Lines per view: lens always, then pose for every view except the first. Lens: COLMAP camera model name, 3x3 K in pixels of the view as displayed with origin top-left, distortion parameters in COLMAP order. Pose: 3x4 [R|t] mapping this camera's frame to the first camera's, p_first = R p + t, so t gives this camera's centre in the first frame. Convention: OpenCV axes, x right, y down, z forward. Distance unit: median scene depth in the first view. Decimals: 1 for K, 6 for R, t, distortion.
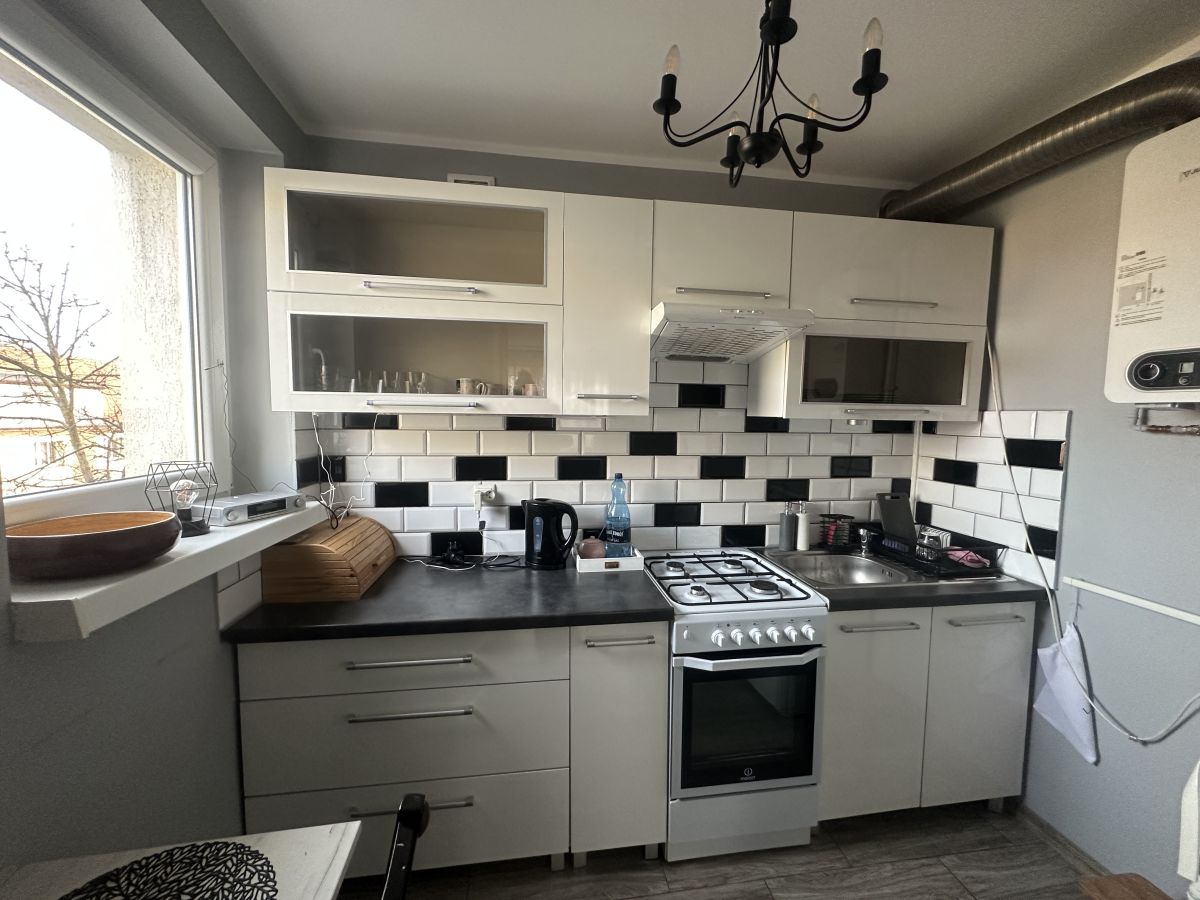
lens RADIAL K [[475.5, 0, 602.2], [0, 475.5, 450.2], [0, 0, 1]] dist [-0.002663, 0.000459]
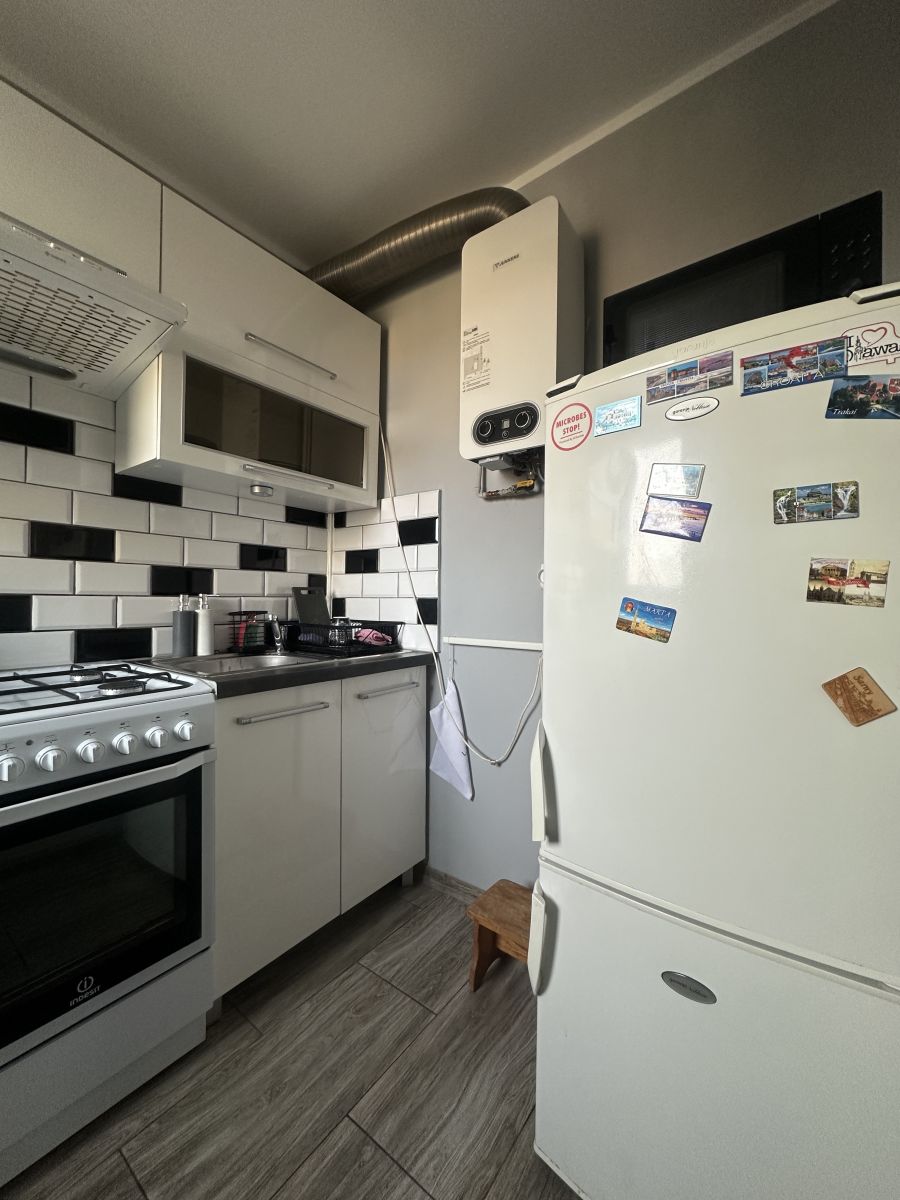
lens RADIAL K [[475.5, 0, 449.6], [0, 475.5, 599.3], [0, 0, 1]] dist [-0.002663, 0.000459]
pose [[0.709037, -0.006987, 0.705137, 0.193000], [0.051121, 0.997829, -0.041517, 0.211906], [-0.703316, 0.065485, 0.707855, 0.190477]]
